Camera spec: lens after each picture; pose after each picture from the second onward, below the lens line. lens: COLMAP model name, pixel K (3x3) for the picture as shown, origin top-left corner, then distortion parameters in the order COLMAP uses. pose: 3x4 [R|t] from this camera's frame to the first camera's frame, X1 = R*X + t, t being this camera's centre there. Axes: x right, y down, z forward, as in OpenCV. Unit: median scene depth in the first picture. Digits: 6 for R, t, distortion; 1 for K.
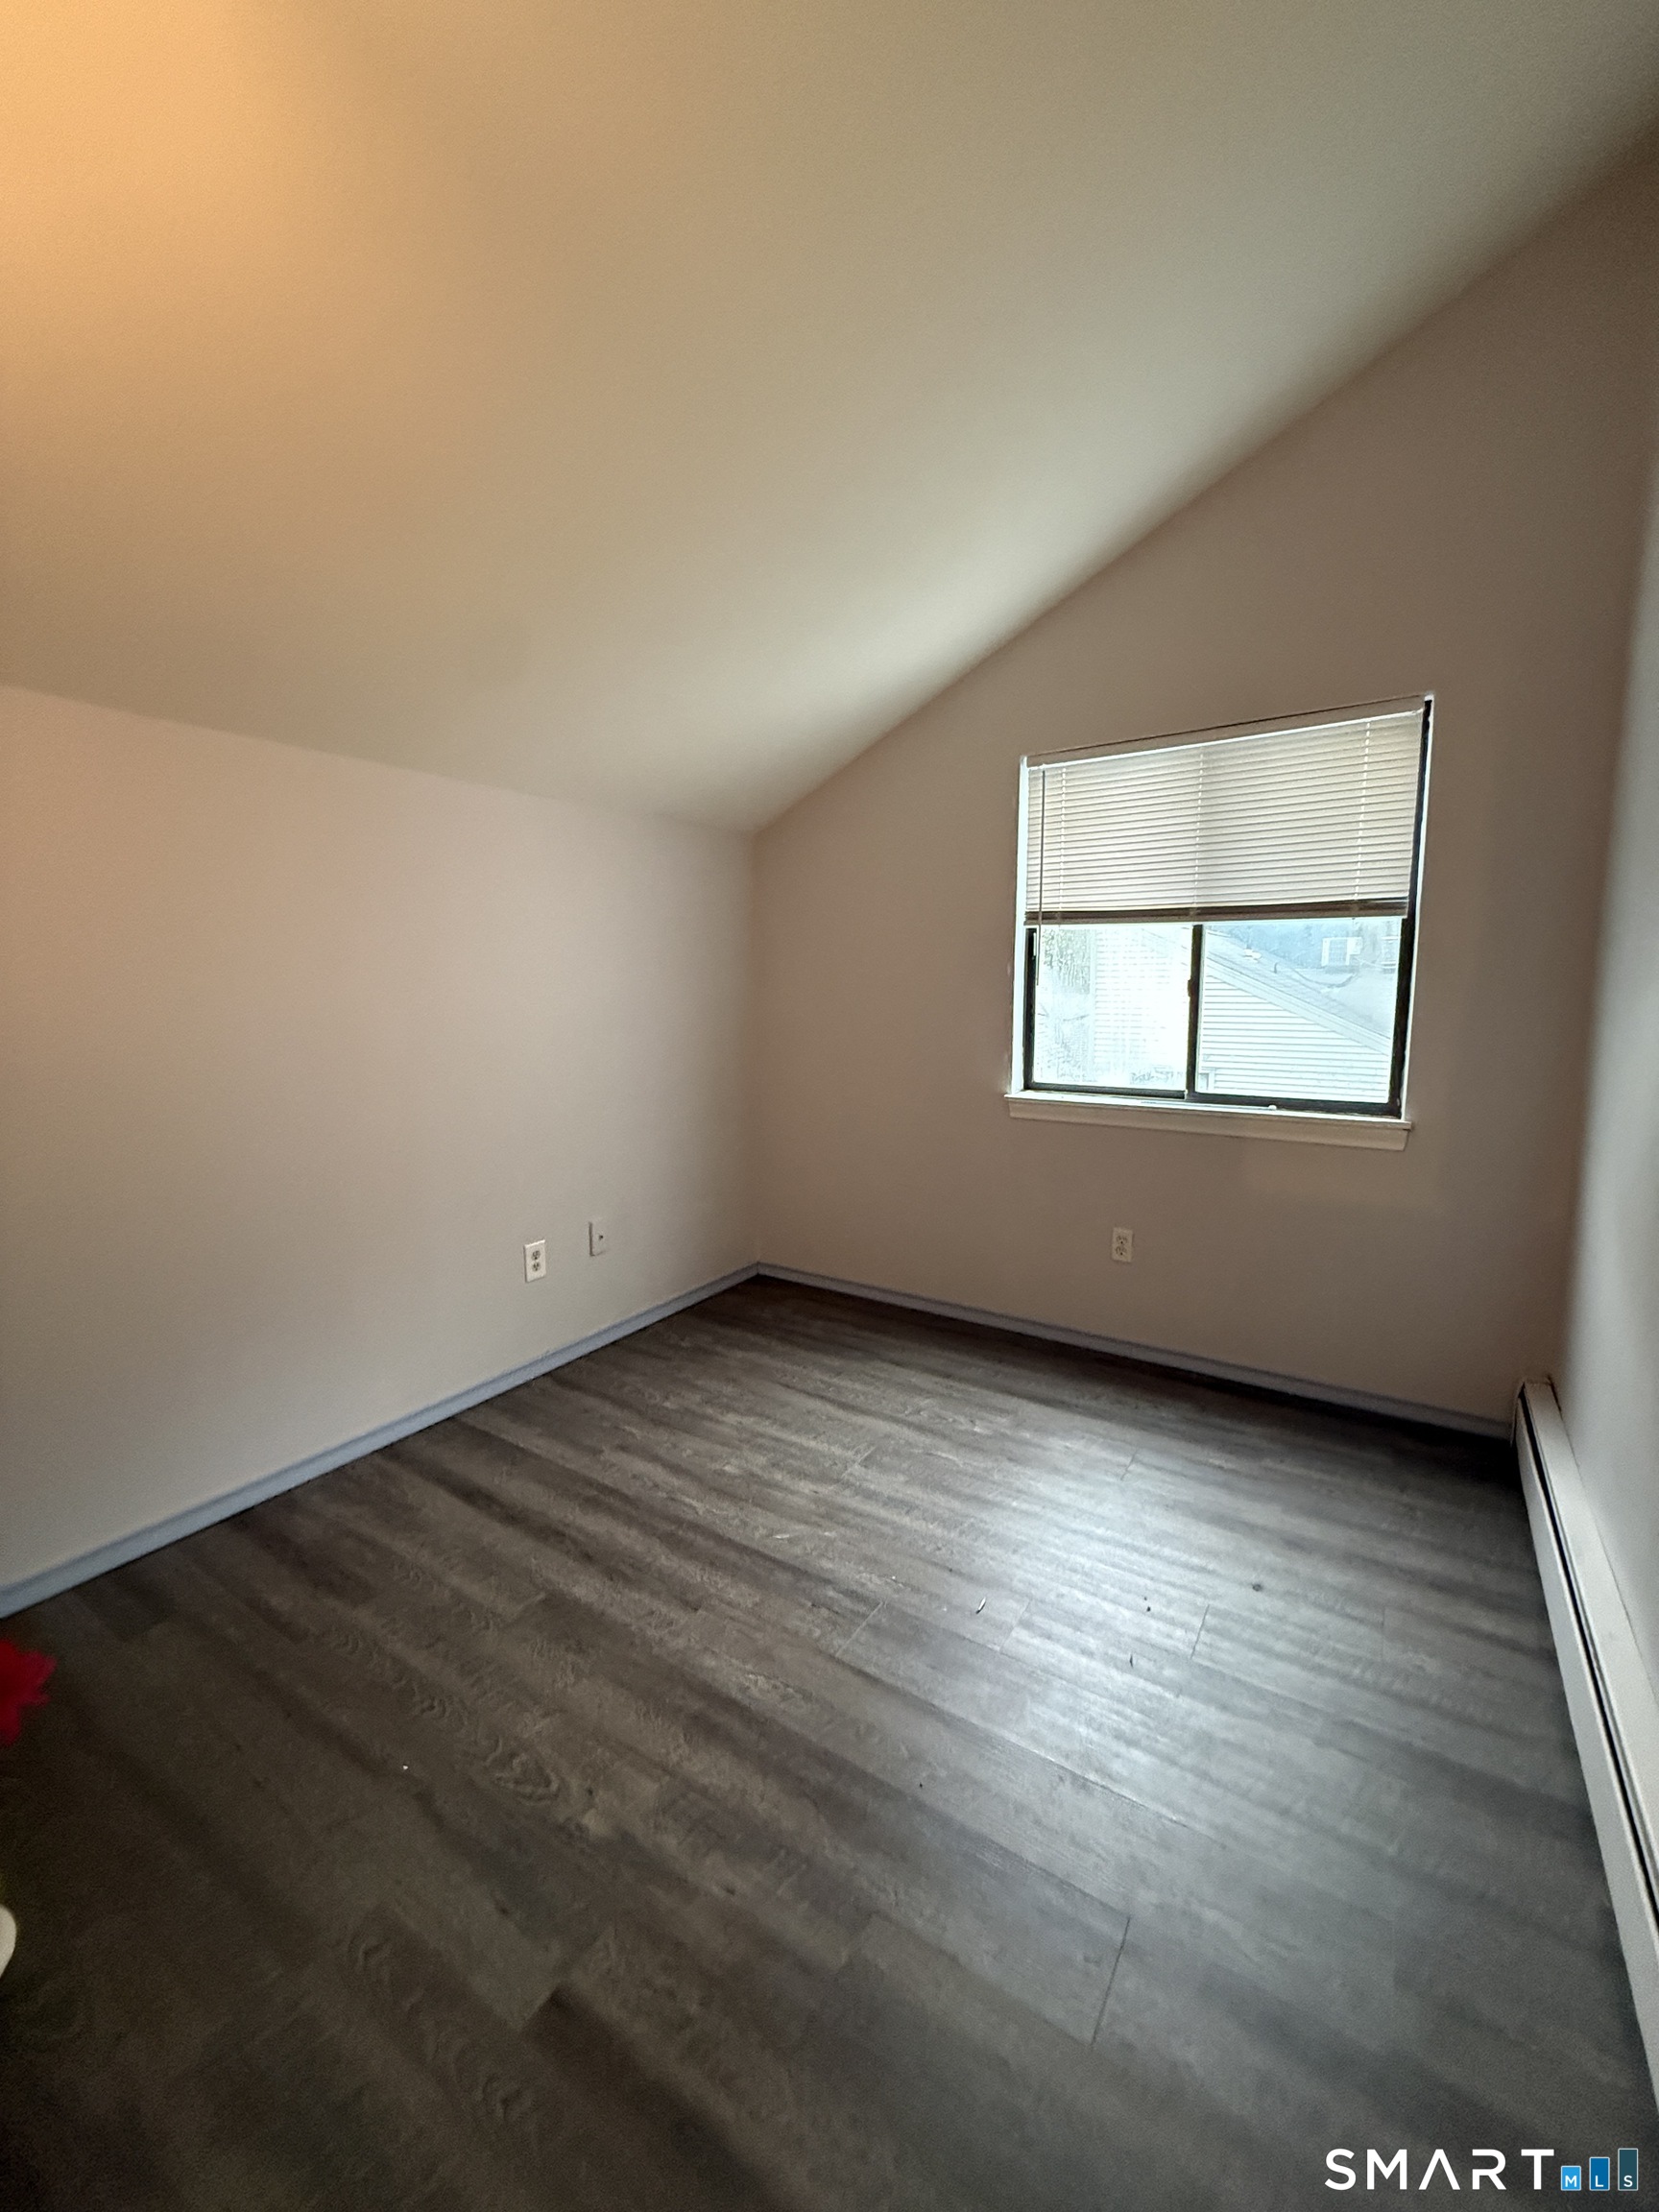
lens RADIAL K [[882.7, 0, 832.2], [0, 882.7, 1091.1], [0, 0, 1]] dist [-0.000960, -0.000043]
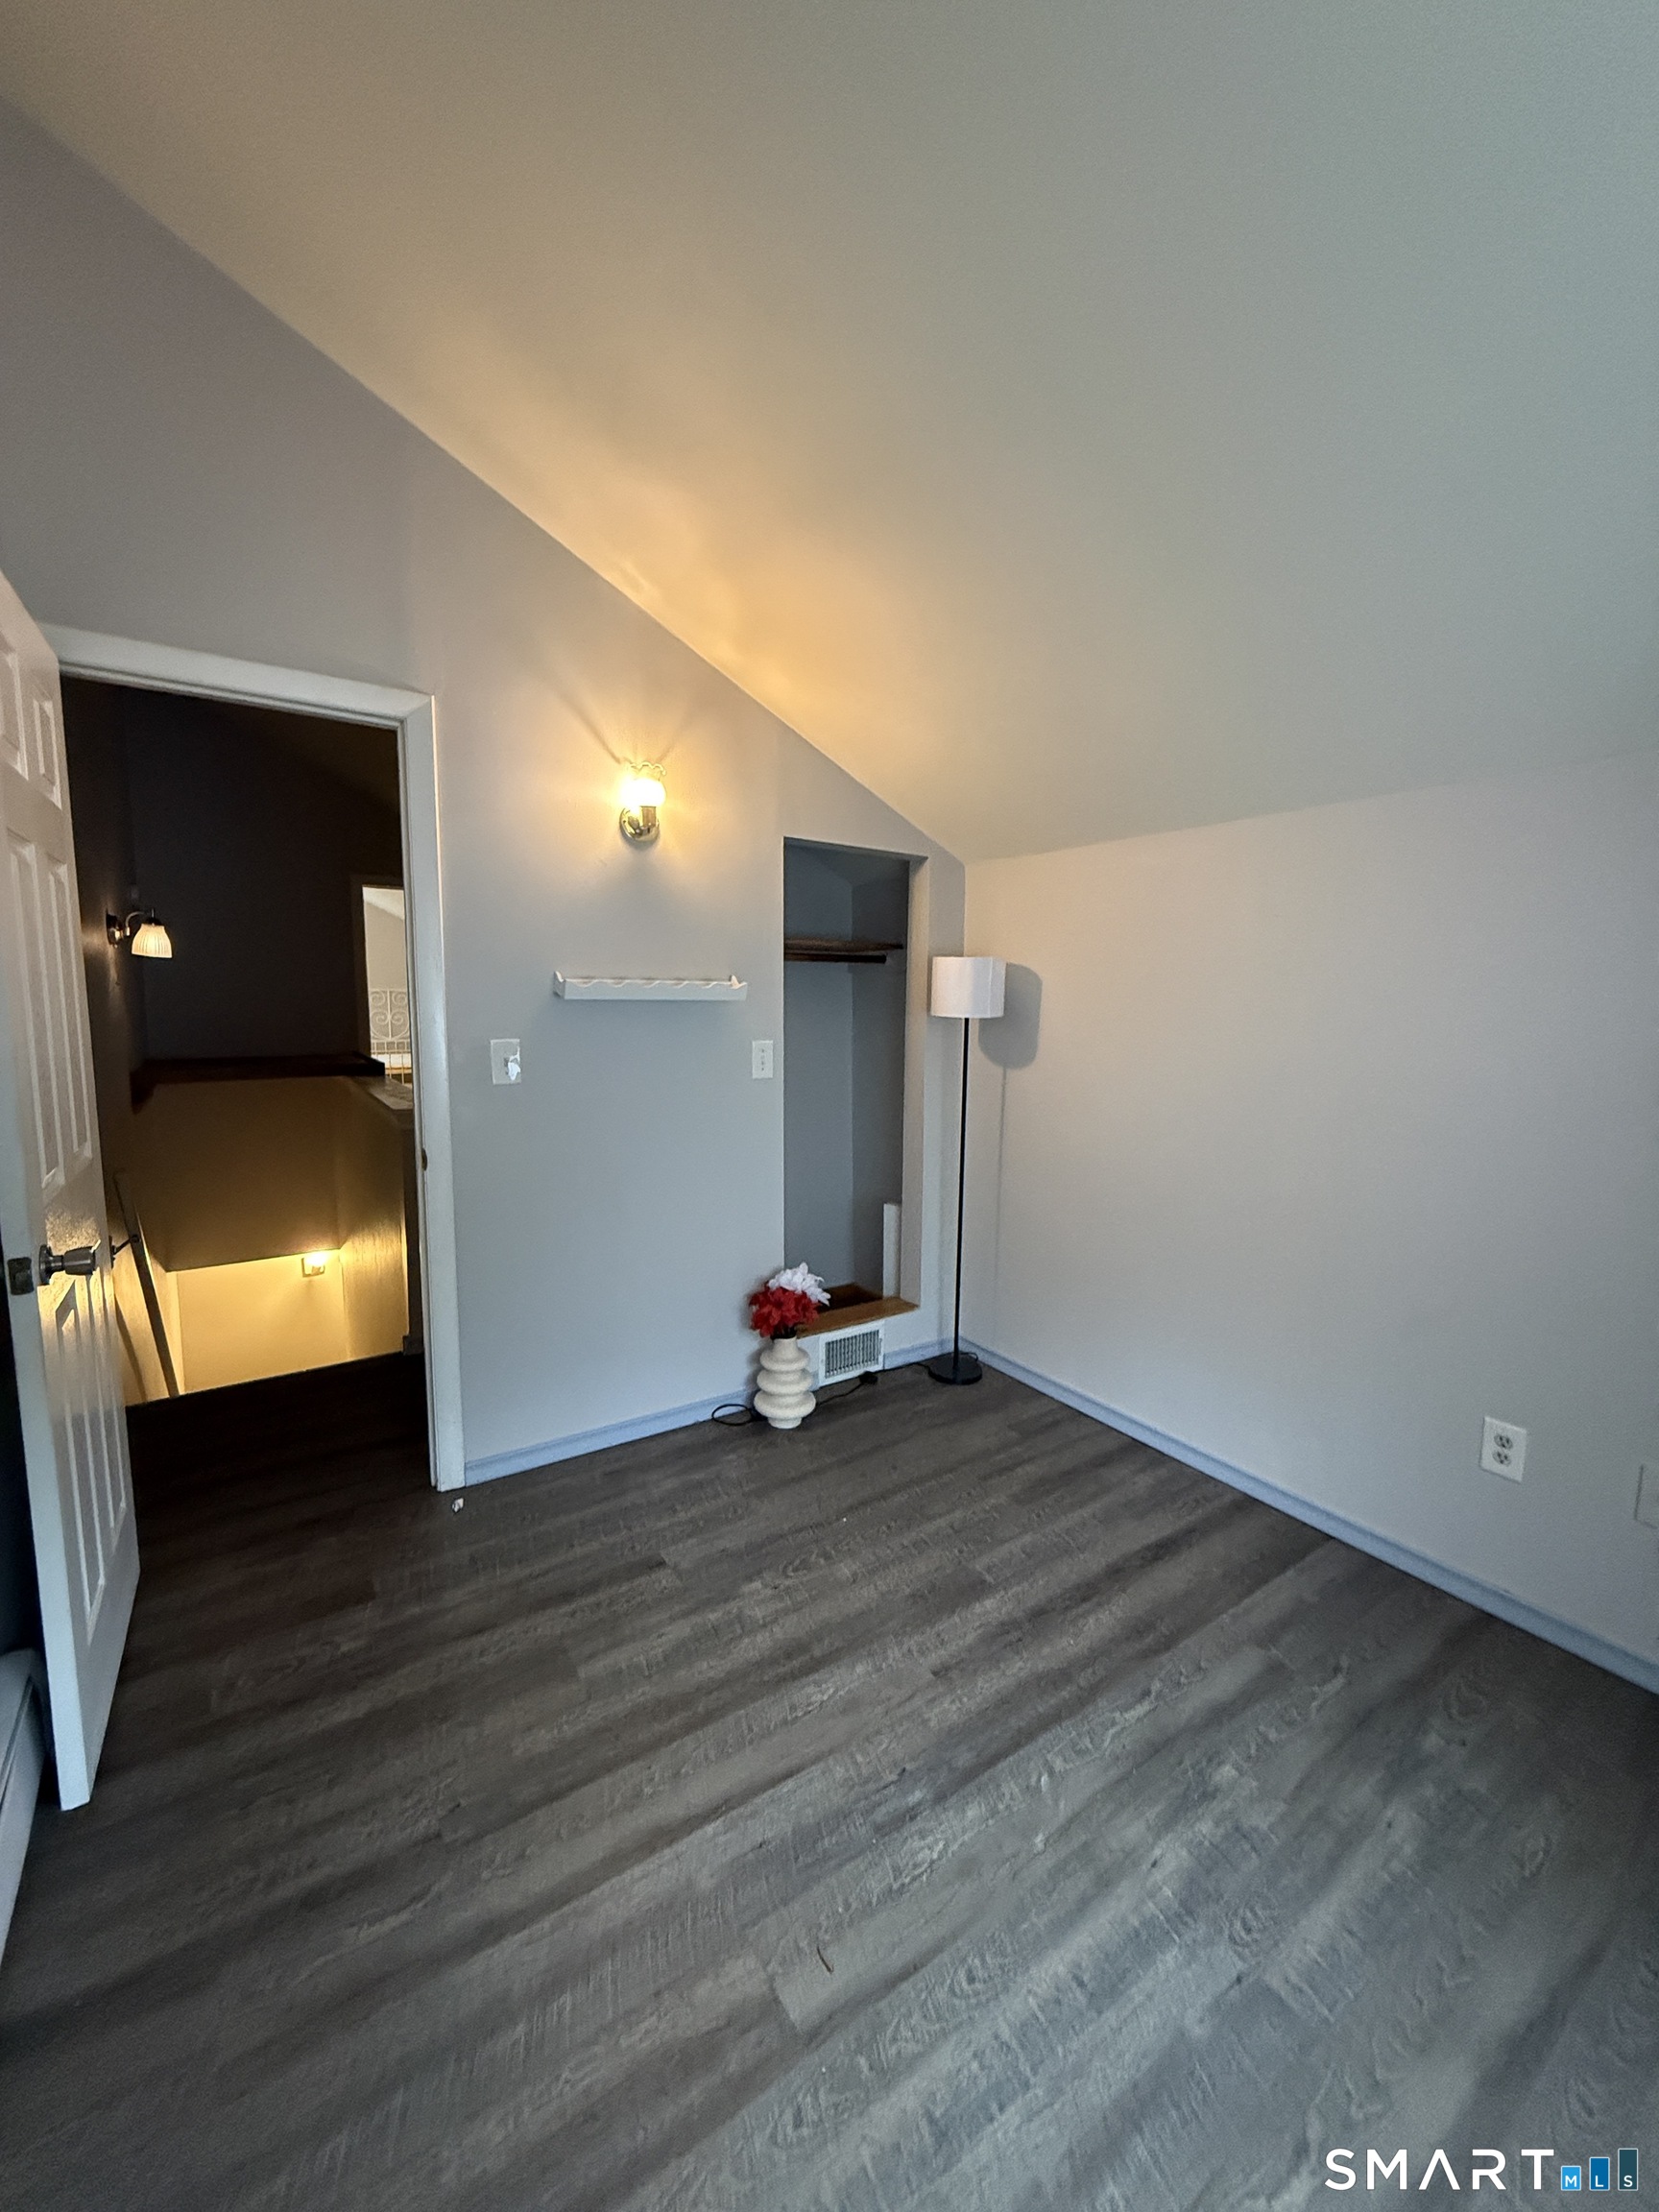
lens RADIAL K [[882.7, 0, 822.1], [0, 882.7, 1089.0], [0, 0, 1]] dist [-0.000960, -0.000043]
pose [[-0.394281, 0.092922, -0.914280, 0.641416], [-0.119591, 0.981227, 0.151299, -0.166418], [0.911175, 0.168994, -0.375766, 0.991660]]
